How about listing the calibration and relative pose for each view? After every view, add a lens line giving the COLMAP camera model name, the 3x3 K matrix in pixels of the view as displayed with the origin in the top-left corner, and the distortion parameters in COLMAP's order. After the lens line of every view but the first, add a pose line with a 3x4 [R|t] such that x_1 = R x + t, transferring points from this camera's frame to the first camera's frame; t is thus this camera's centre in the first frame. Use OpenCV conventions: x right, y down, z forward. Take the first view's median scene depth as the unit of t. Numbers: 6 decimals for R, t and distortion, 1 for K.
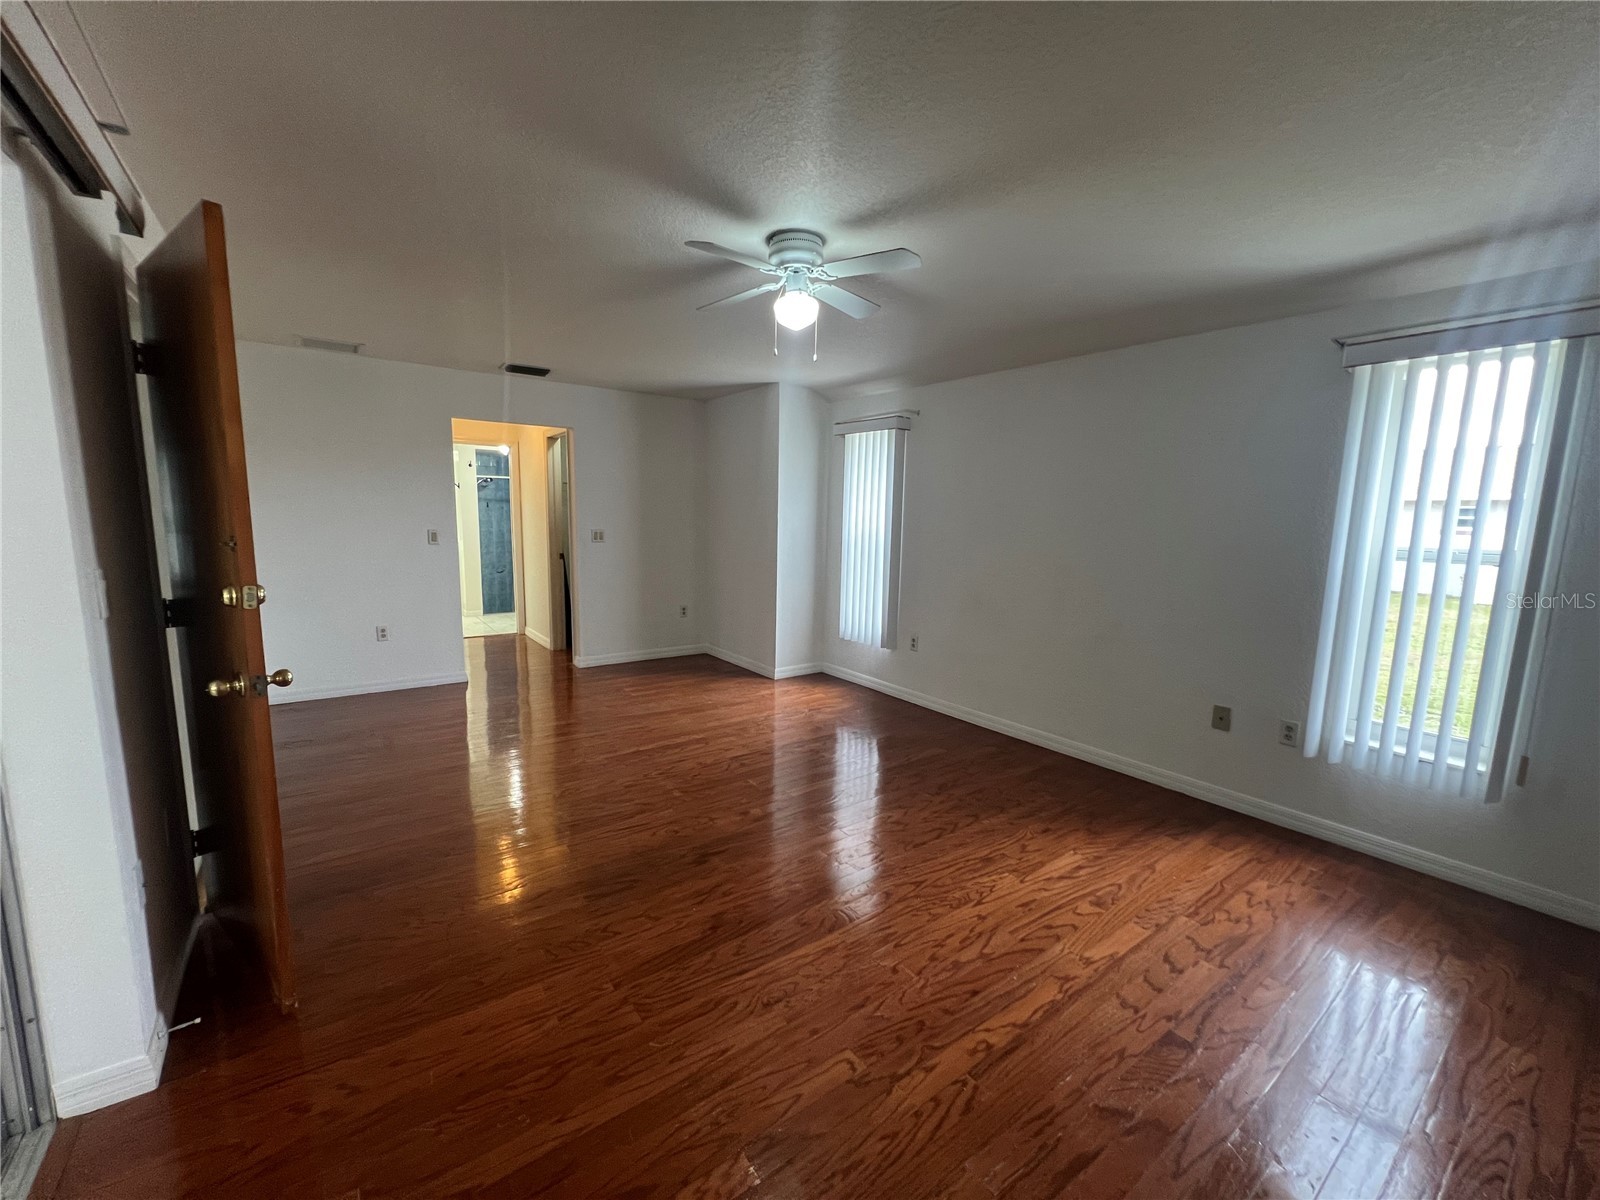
lens RADIAL K [[642.8, 0, 798.7], [0, 642.8, 602.5], [0, 0, 1]] dist [0.001865, -0.000836]
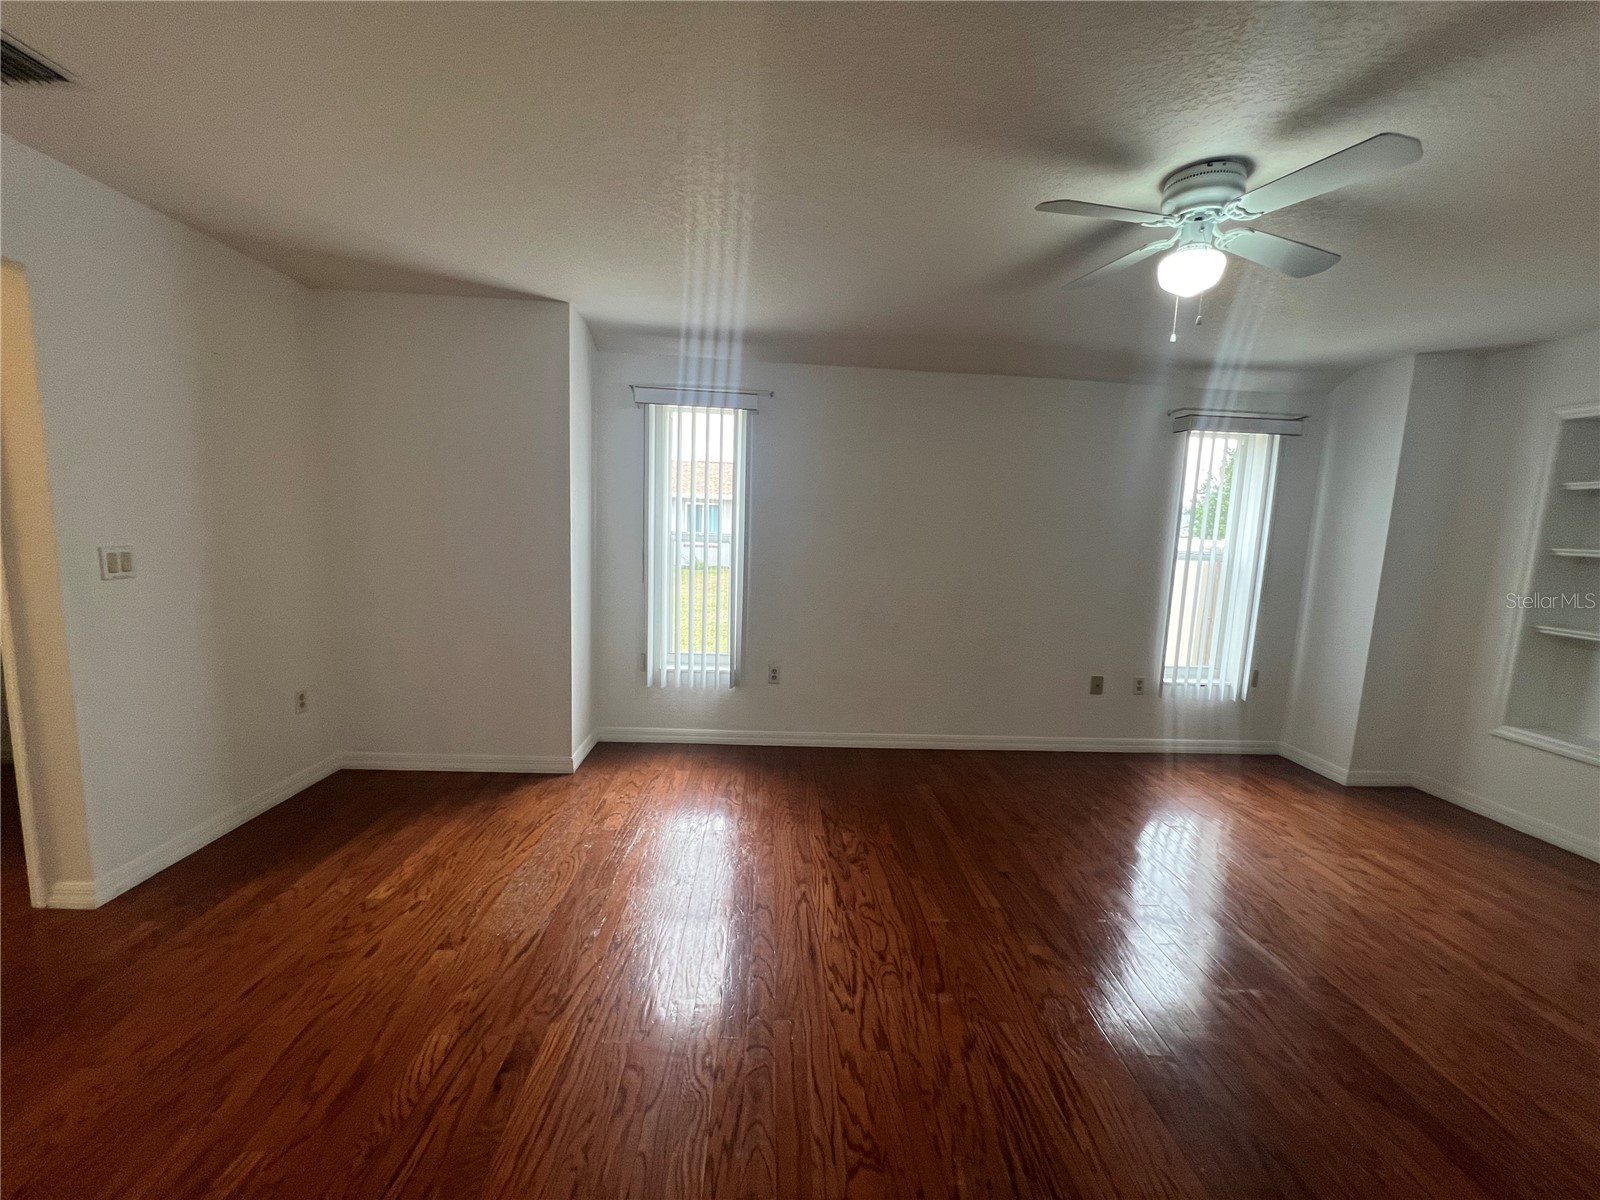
lens RADIAL K [[641.7, 0, 801.4], [0, 641.7, 603.2], [0, 0, 1]] dist [0.001224, 0.000043]
pose [[0.549965, -0.103058, 0.828805, -0.782746], [0.086580, 0.994046, 0.066154, -0.131375], [-0.830688, 0.035376, 0.555613, 0.829135]]
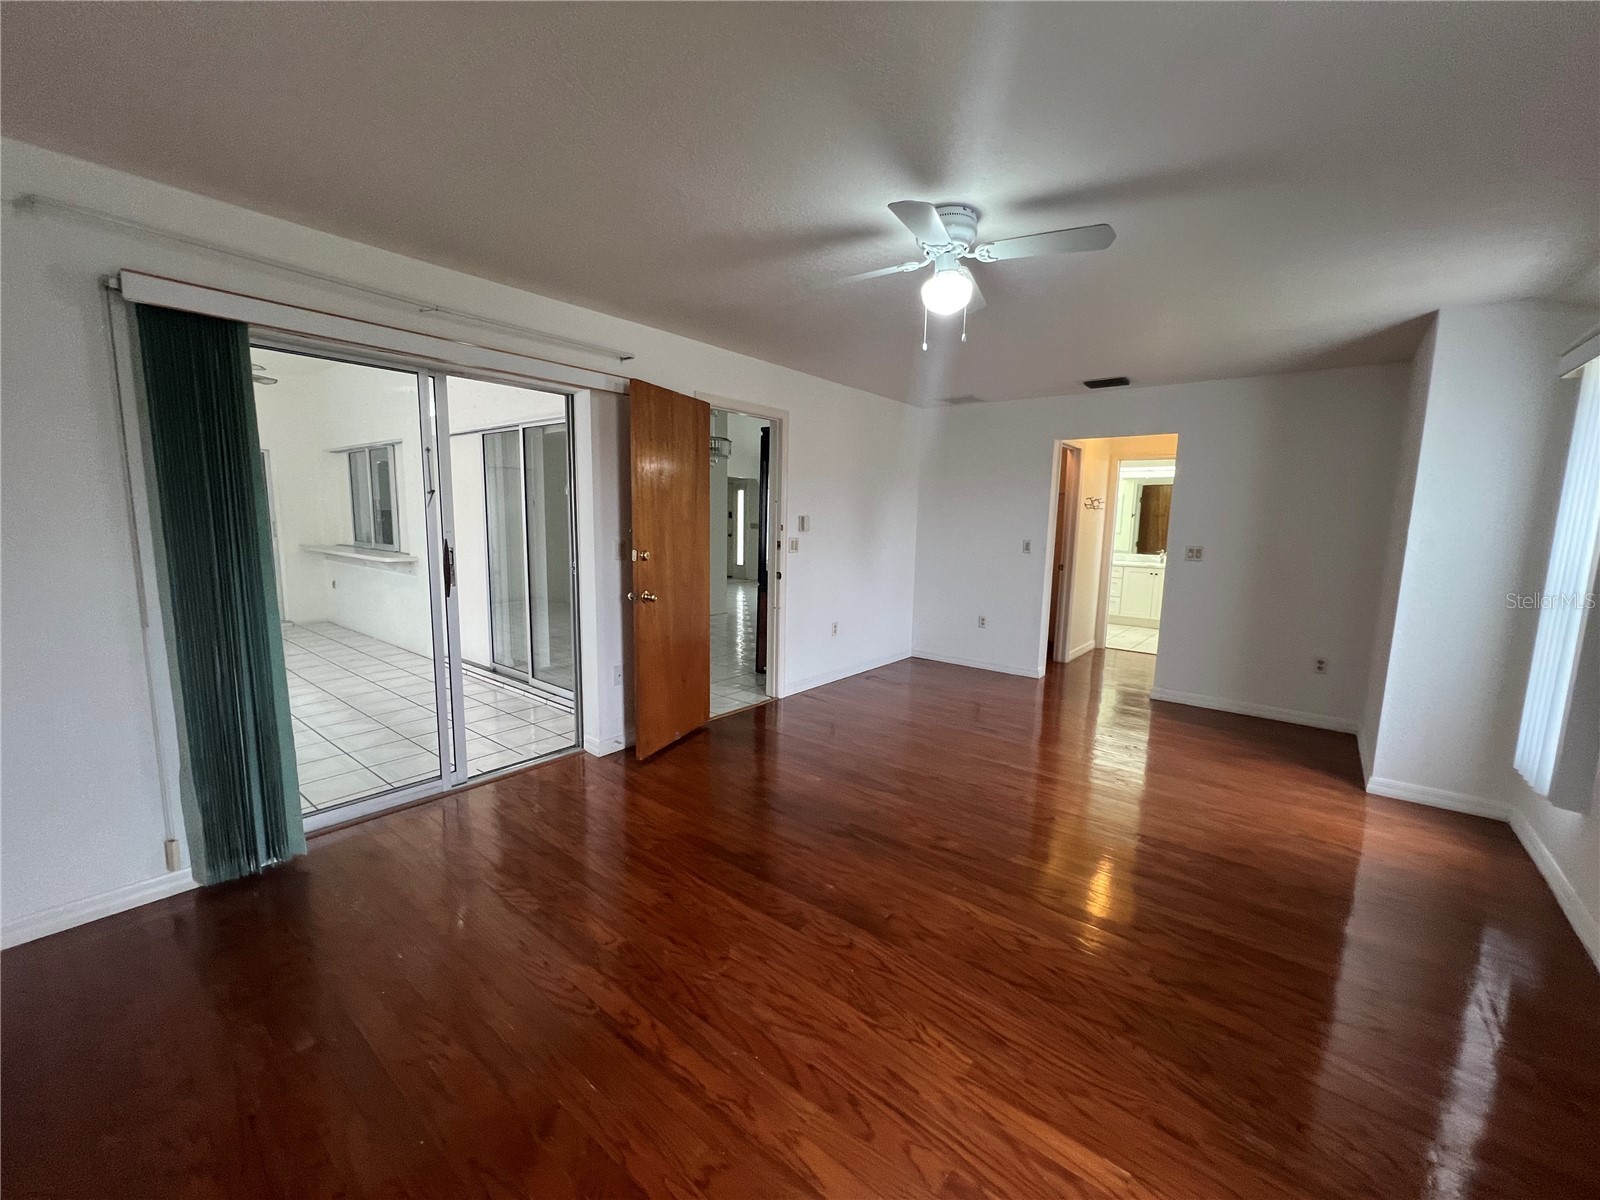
lens RADIAL K [[641.7, 0, 800.2], [0, 641.7, 603.9], [0, 0, 1]] dist [0.001224, 0.000043]
pose [[0.256664, 0.116511, -0.959452, 0.735057], [-0.146715, 0.985900, 0.080475, -0.055367], [0.955300, 0.120111, 0.270139, 0.520519]]
